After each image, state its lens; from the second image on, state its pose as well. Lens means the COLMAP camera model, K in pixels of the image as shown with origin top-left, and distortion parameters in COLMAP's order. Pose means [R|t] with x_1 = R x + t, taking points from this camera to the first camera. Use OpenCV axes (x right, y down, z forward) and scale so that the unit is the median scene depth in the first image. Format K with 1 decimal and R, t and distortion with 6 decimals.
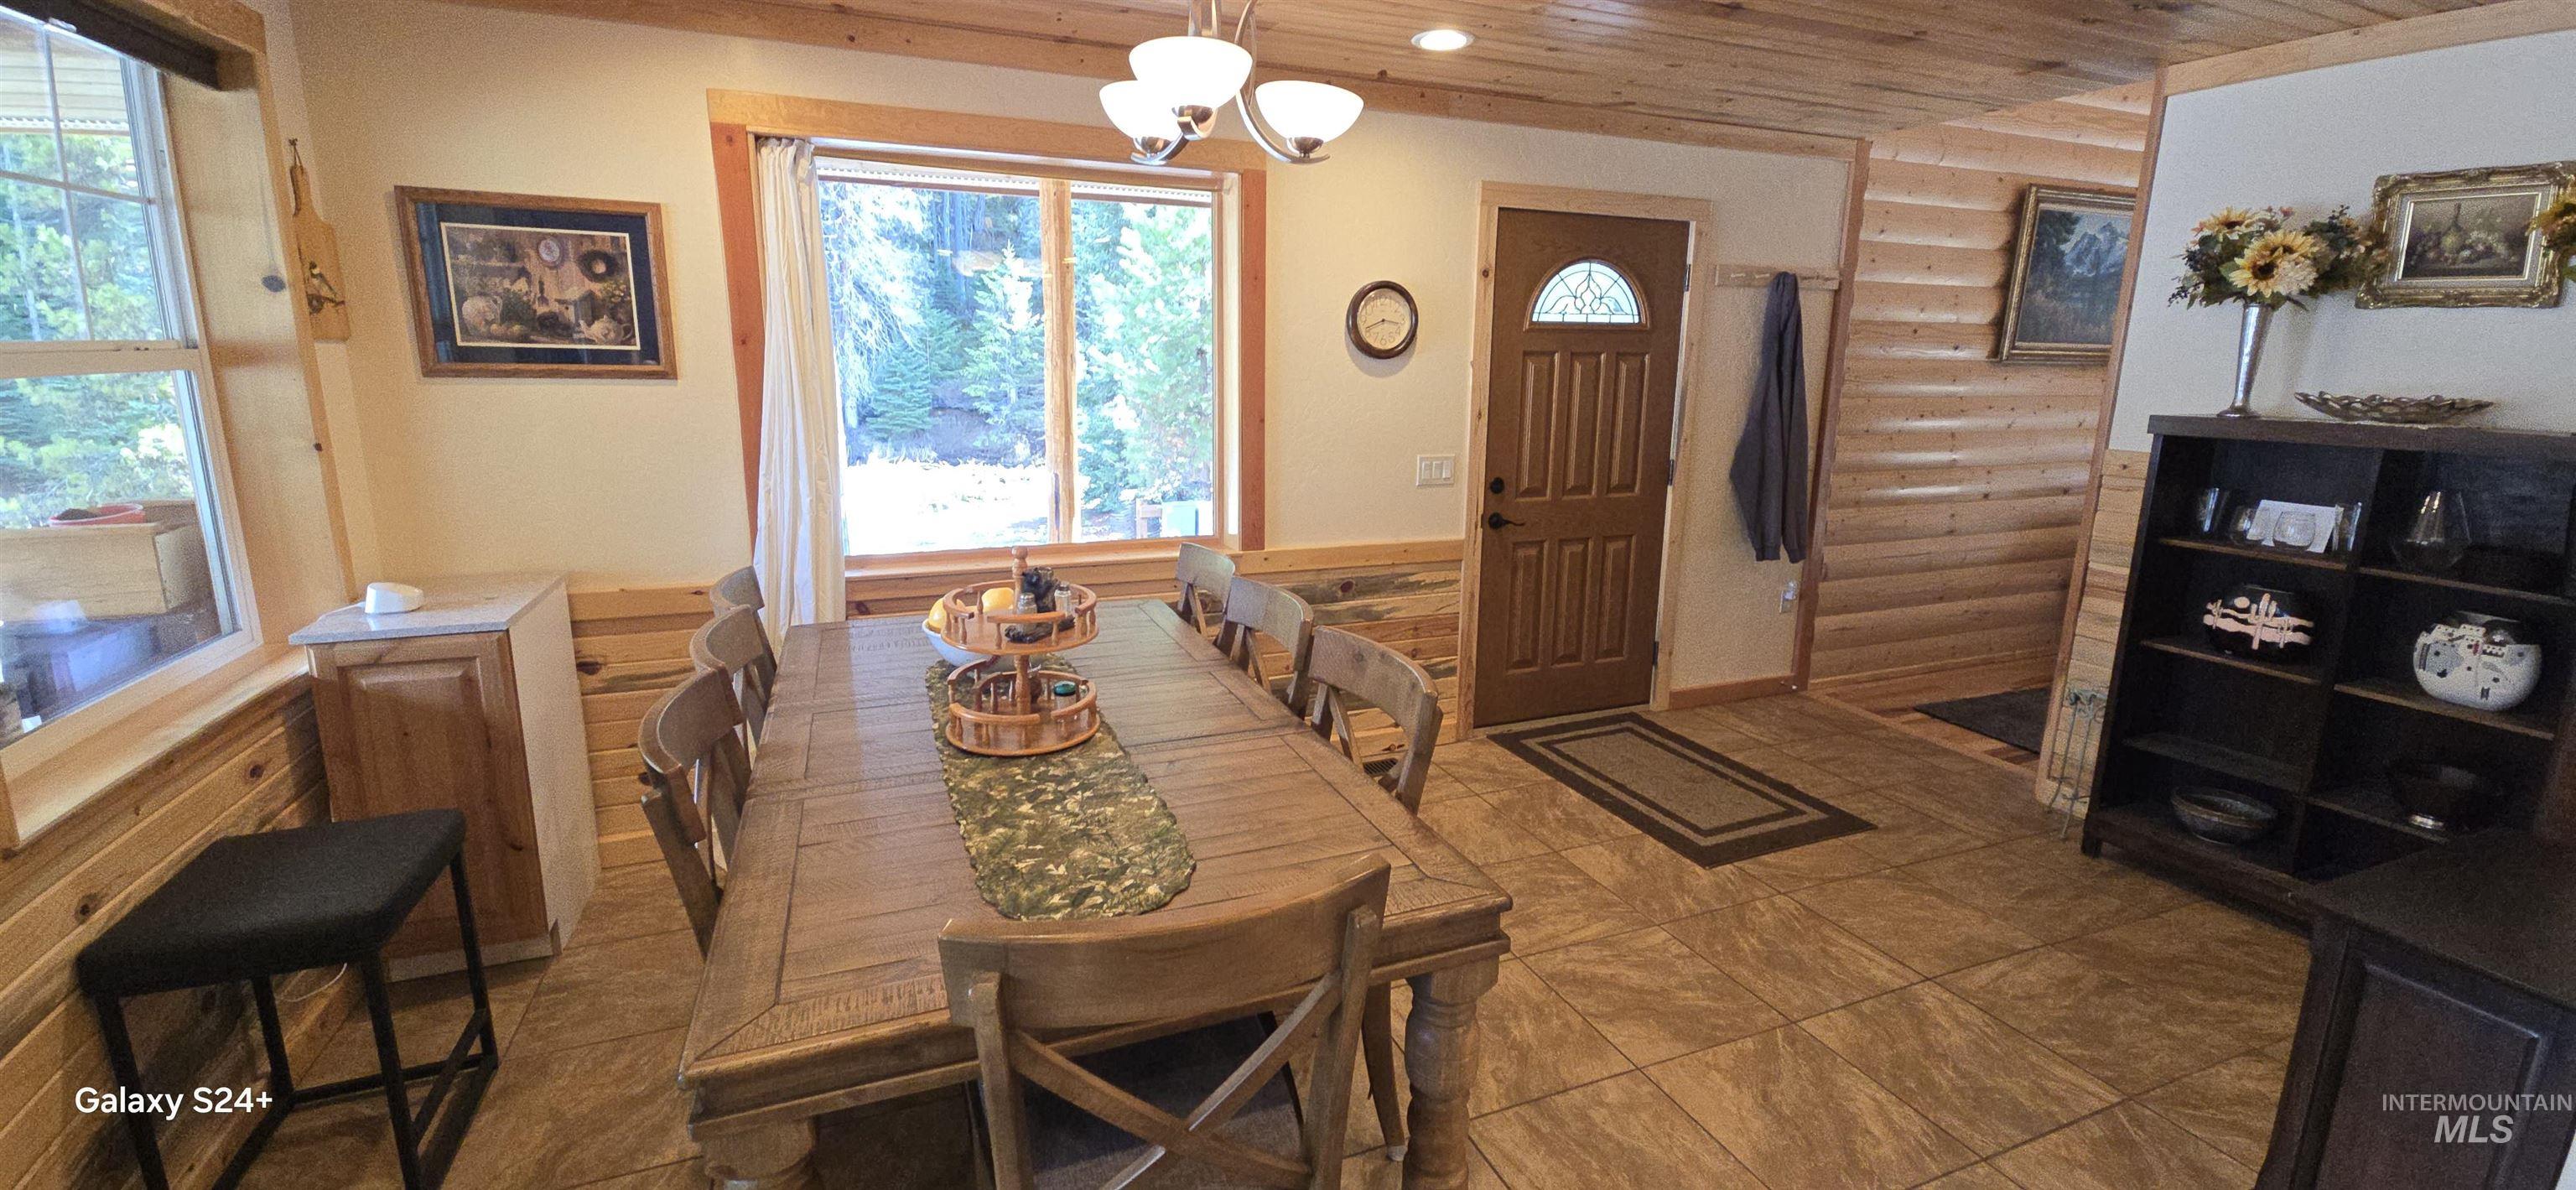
lens RADIAL K [[1043.7, 0, 1290.7], [0, 1043.7, 561.9], [0, 0, 1]] dist [0.021279, -0.012872]
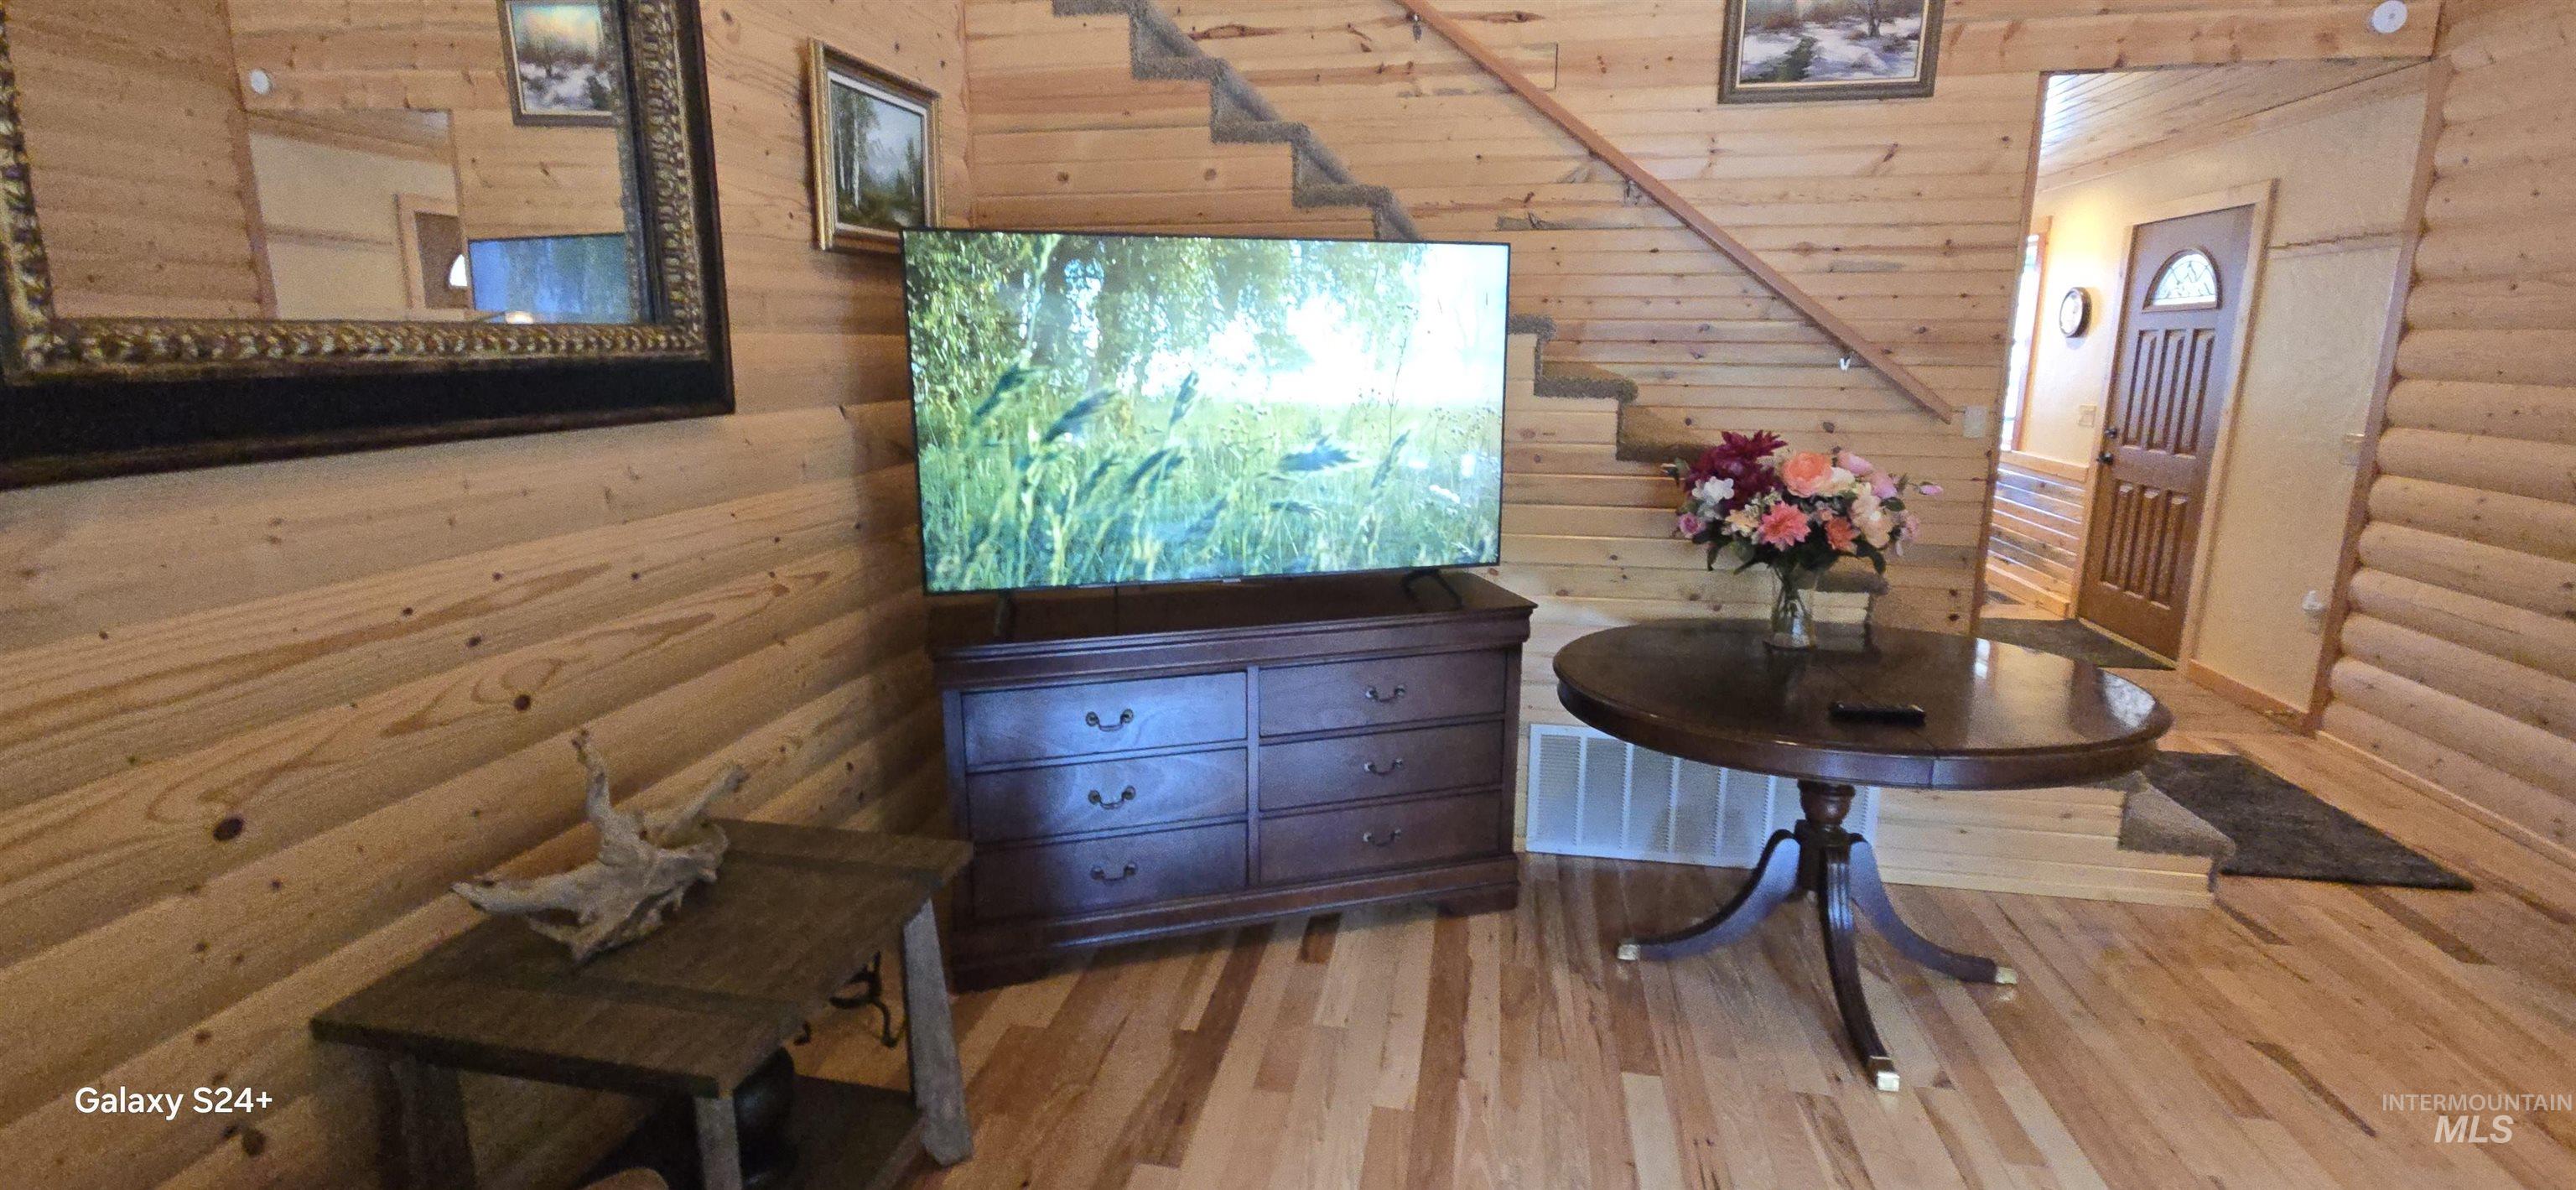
lens RADIAL K [[1043.7, 0, 1290.7], [0, 1043.7, 561.9], [0, 0, 1]] dist [0.021279, -0.012872]
pose [[-0.554099, 0.153162, -0.818240, 1.755814], [-0.171625, 0.940793, 0.292324, -0.121428], [0.814567, 0.302407, -0.495006, 0.804164]]
